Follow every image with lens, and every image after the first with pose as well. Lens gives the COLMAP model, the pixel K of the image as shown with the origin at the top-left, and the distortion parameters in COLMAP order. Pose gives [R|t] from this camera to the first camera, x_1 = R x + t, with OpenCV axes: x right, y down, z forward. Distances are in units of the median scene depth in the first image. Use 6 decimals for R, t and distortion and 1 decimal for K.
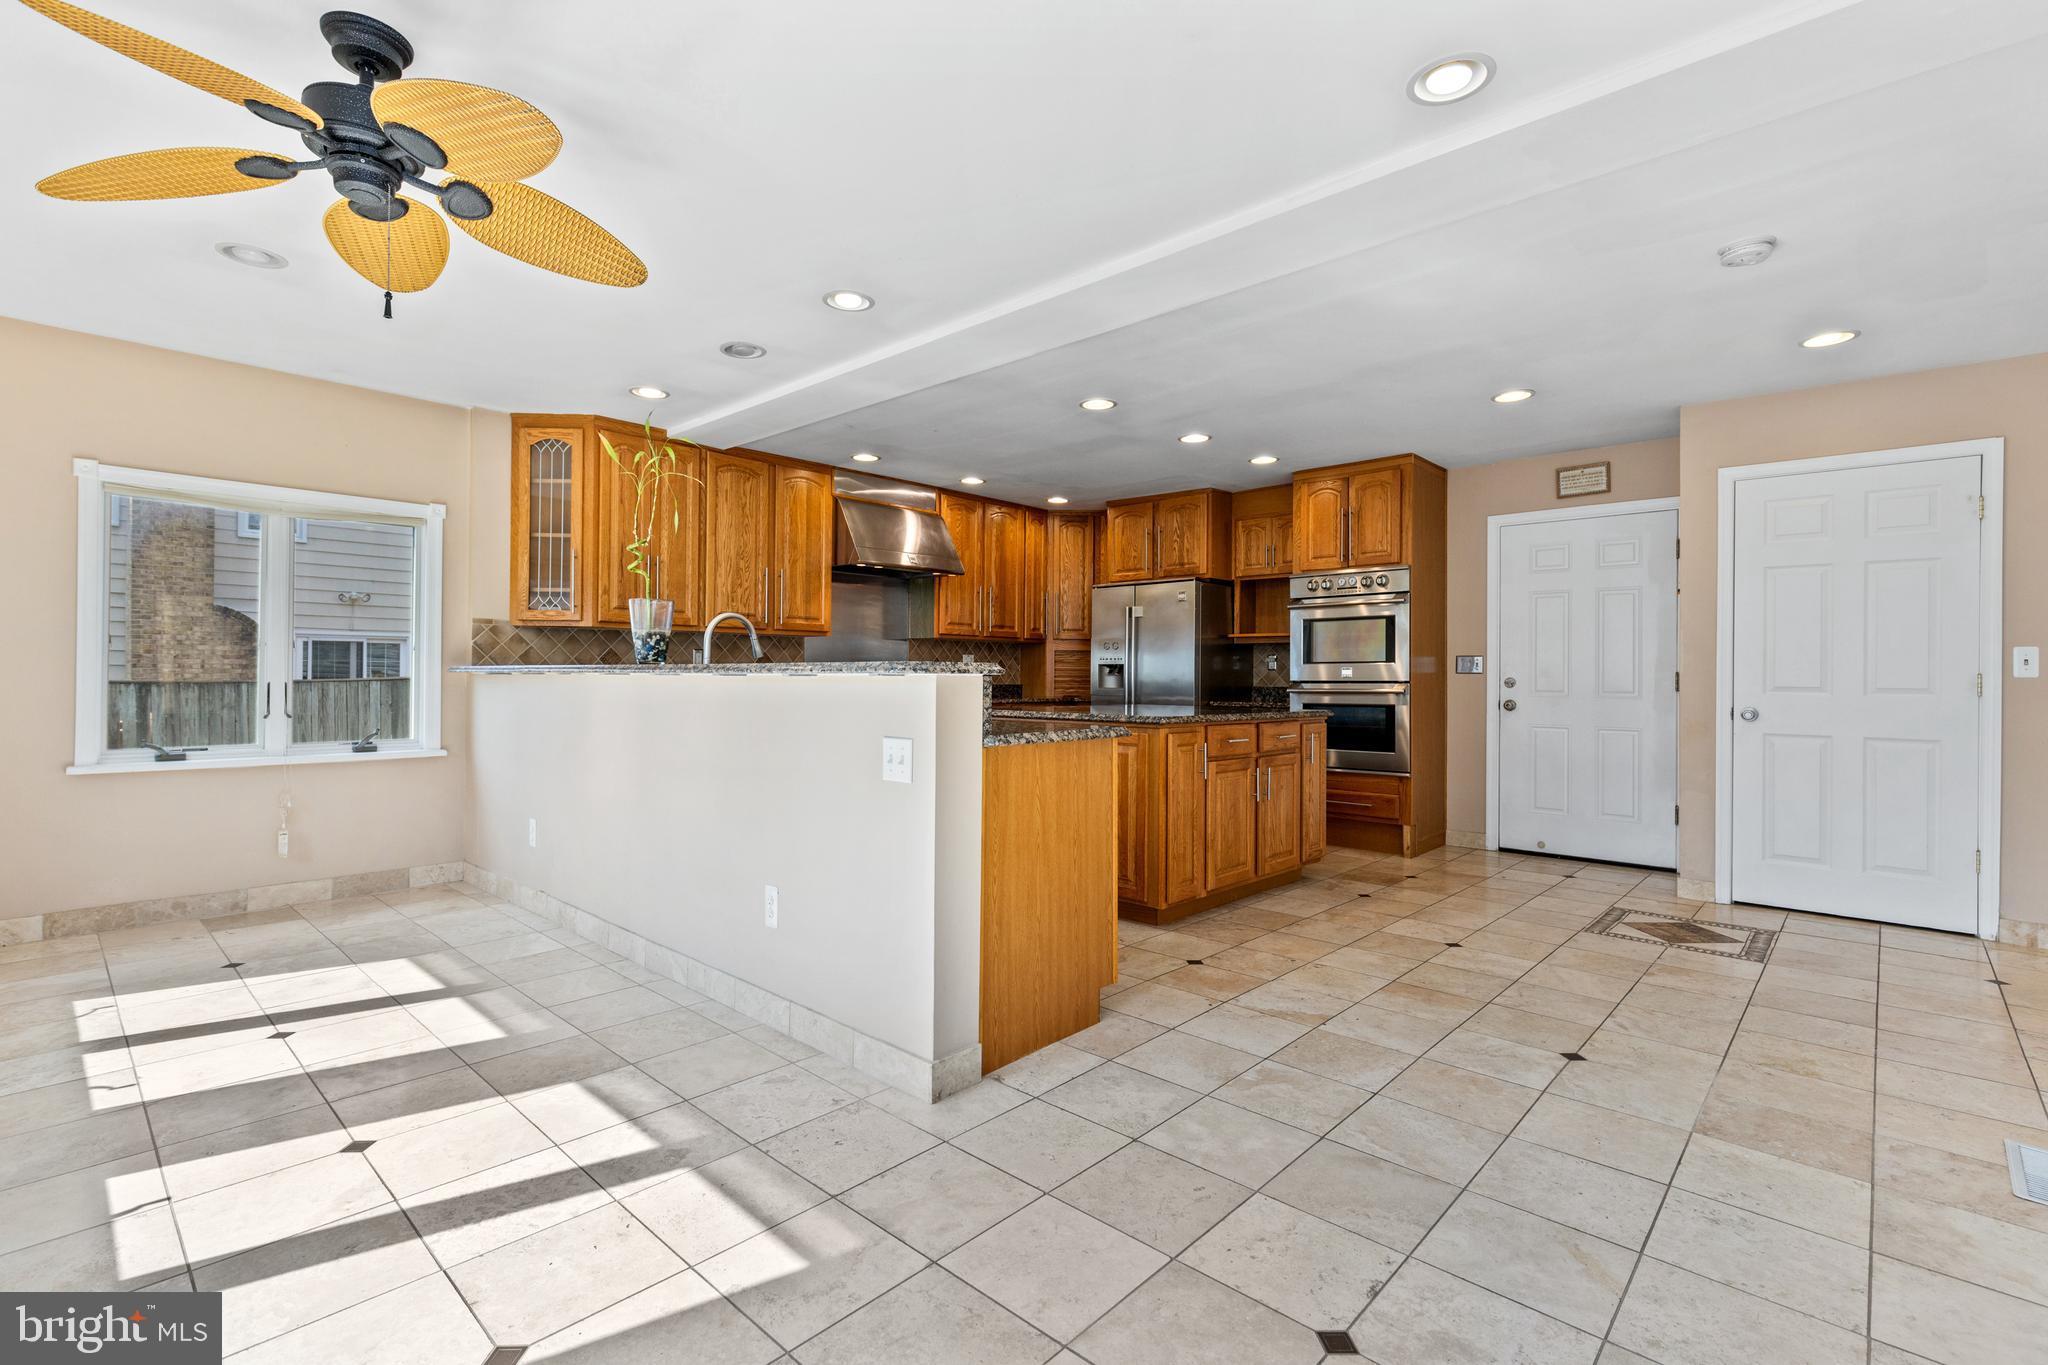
lens RADIAL K [[925.0, 0, 1021.5], [0, 925.0, 677.7], [0, 0, 1]] dist [0.006552, -0.000659]
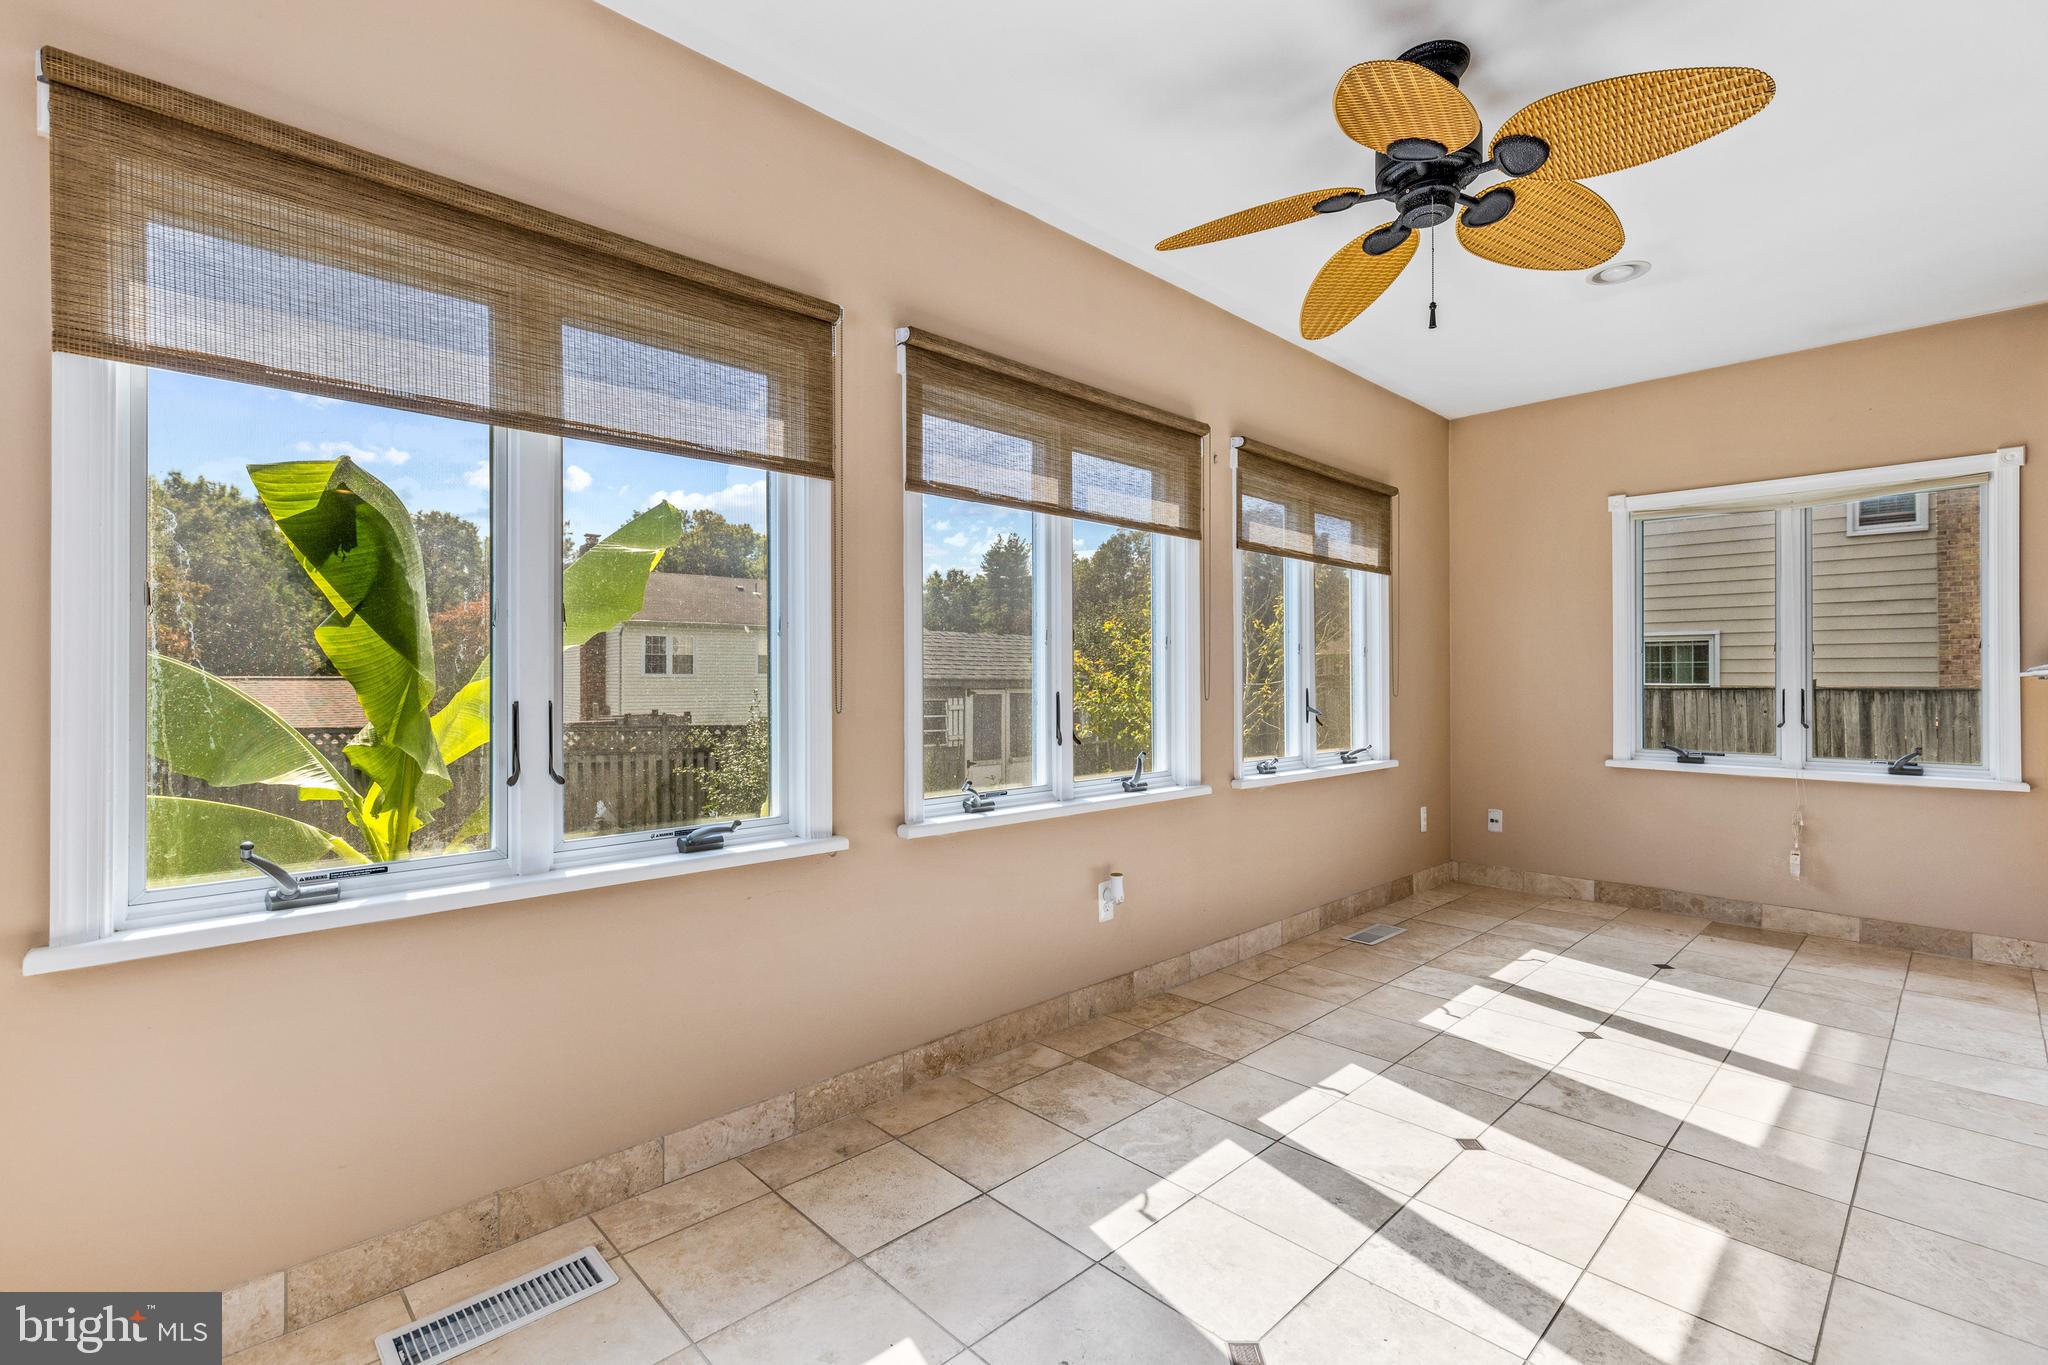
lens RADIAL K [[925.0, 0, 1026.3], [0, 925.0, 679.9], [0, 0, 1]] dist [0.006552, -0.000659]
pose [[-0.062050, -0.005956, -0.998055, 0.190855], [-0.000926, 0.999982, -0.005910, 0.002337], [0.998073, 0.000557, -0.062055, 0.332453]]
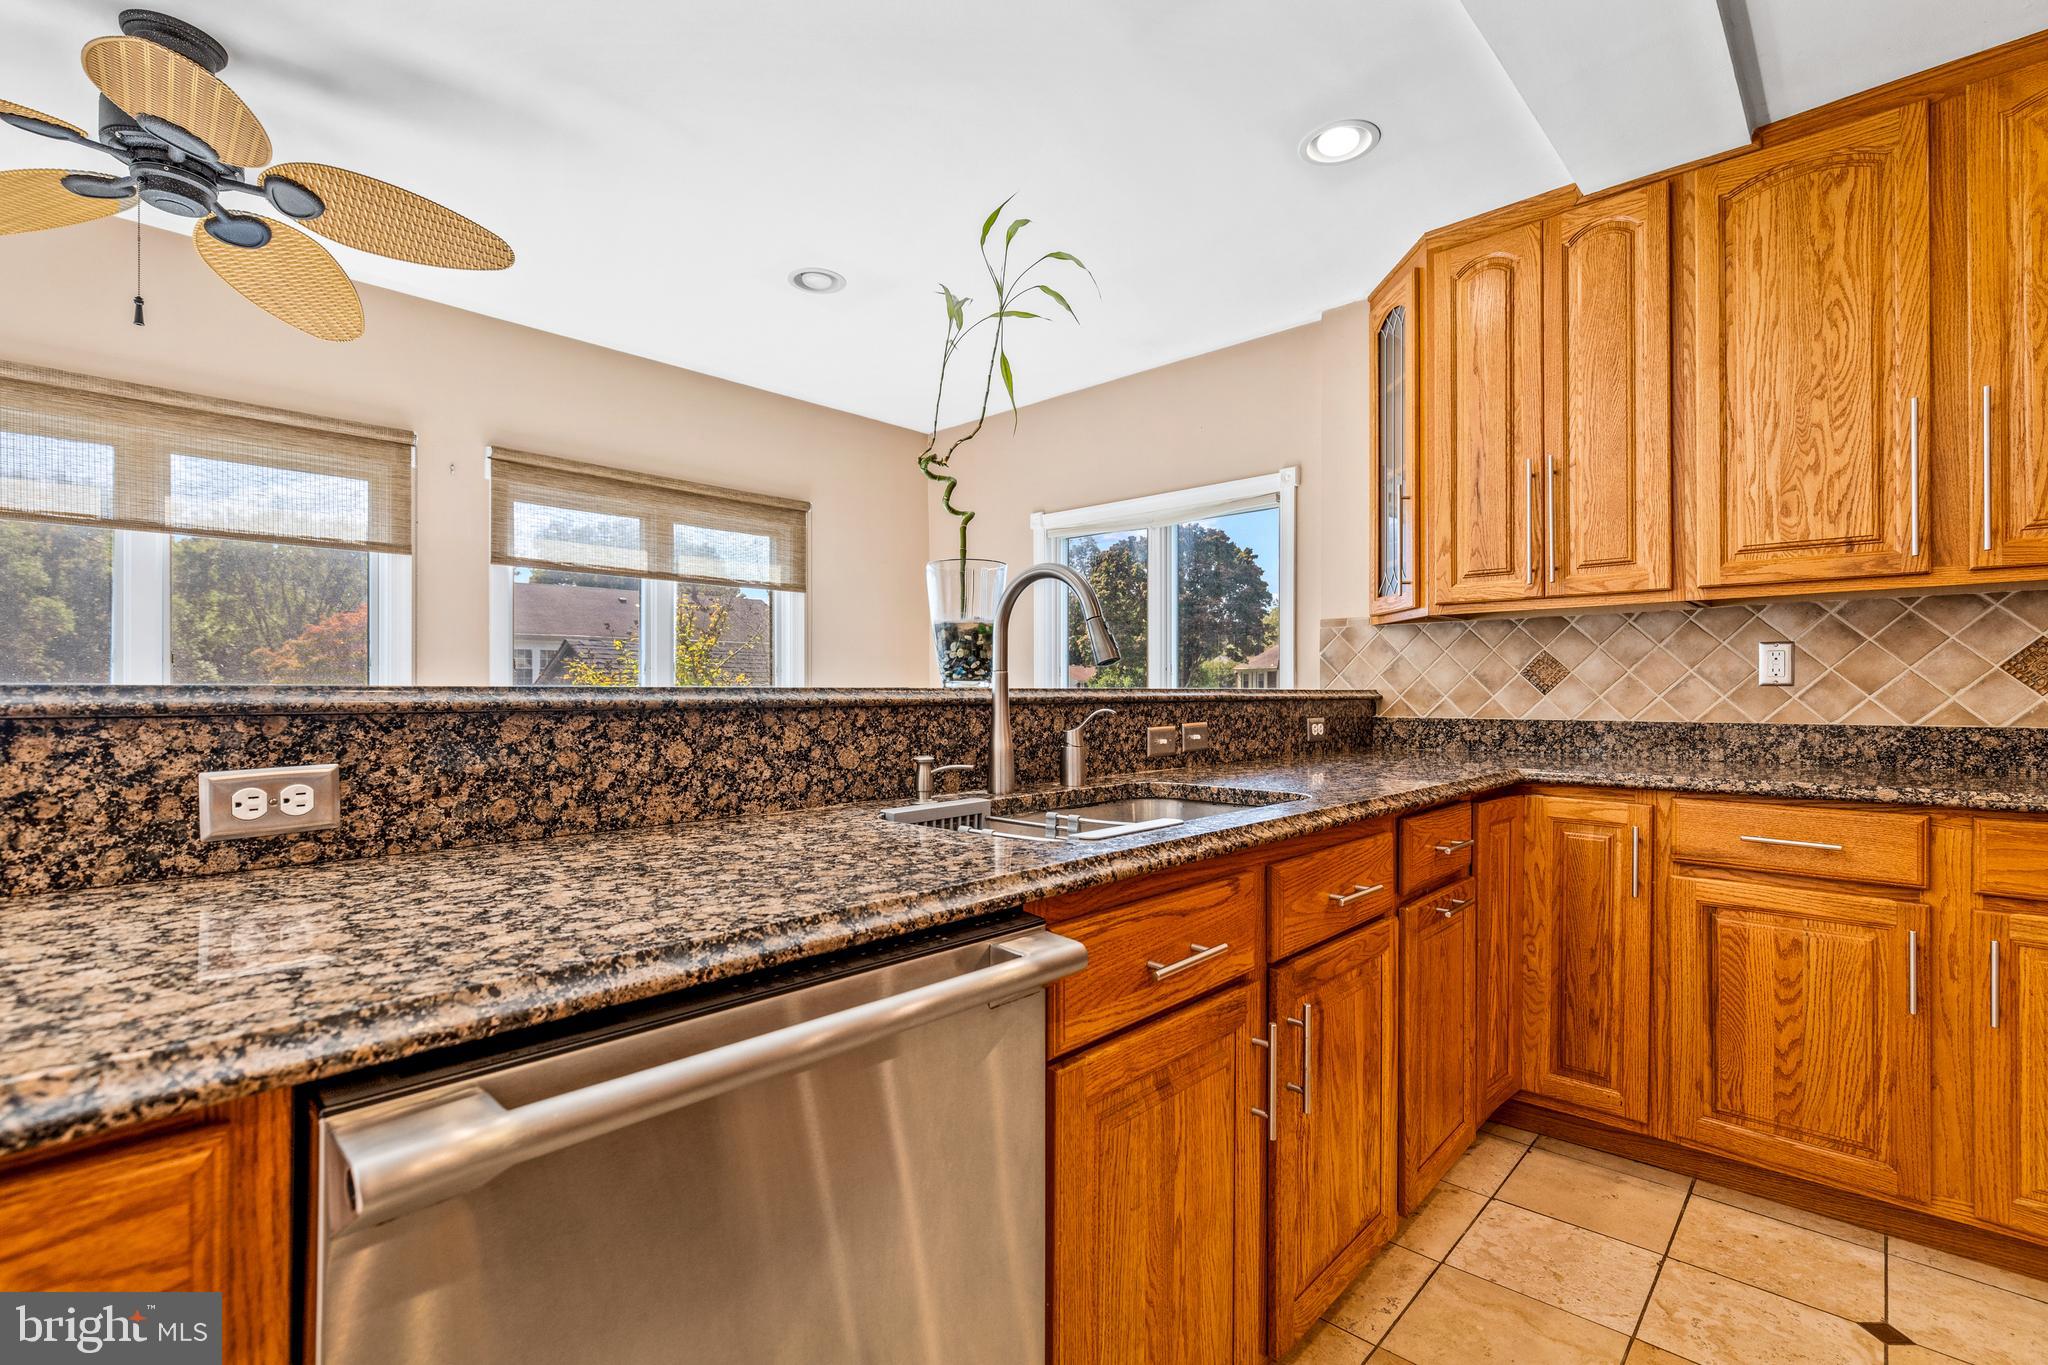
lens RADIAL K [[925.0, 0, 1026.5], [0, 925.0, 695.8], [0, 0, 1]] dist [0.006552, -0.000659]
pose [[-0.015687, -0.003221, -0.999872, 0.125636], [0.000853, 0.999994, -0.003235, -0.006802], [0.999877, -0.000904, -0.015684, 0.999772]]
